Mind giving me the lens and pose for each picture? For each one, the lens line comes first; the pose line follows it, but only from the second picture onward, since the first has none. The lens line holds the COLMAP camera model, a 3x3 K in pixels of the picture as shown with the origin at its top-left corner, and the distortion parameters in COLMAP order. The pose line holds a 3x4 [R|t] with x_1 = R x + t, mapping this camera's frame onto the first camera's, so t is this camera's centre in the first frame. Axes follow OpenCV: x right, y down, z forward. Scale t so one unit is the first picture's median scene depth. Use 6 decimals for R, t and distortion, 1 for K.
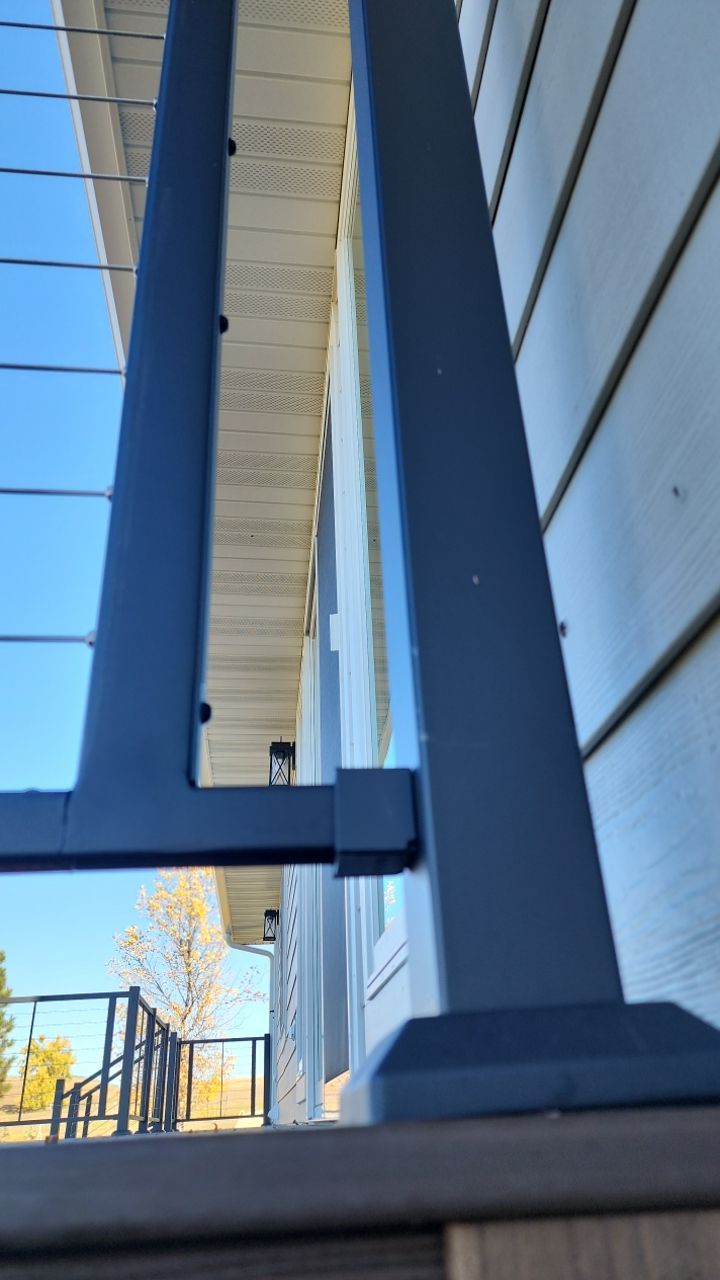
lens RADIAL K [[868.3, 0, 360.0], [0, 868.3, 640.0], [0, 0, 1]] dist [-0.005132, -0.000566]
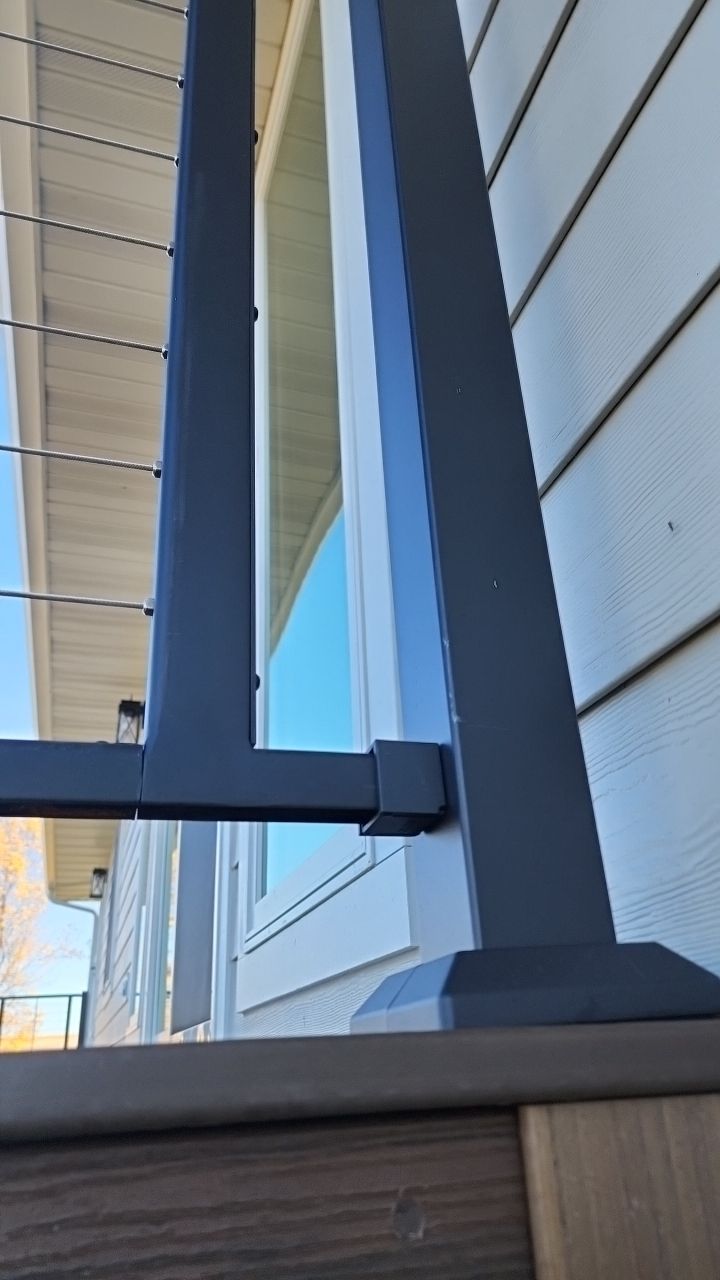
lens RADIAL K [[868.5, 0, 360.0], [0, 868.5, 640.0], [0, 0, 1]] dist [-0.078736, 0.100784]
pose [[0.981332, 0.081581, 0.174162, -0.256678], [-0.087730, 0.995754, 0.027892, -0.012219], [-0.171147, -0.042651, 0.984322, -0.104357]]
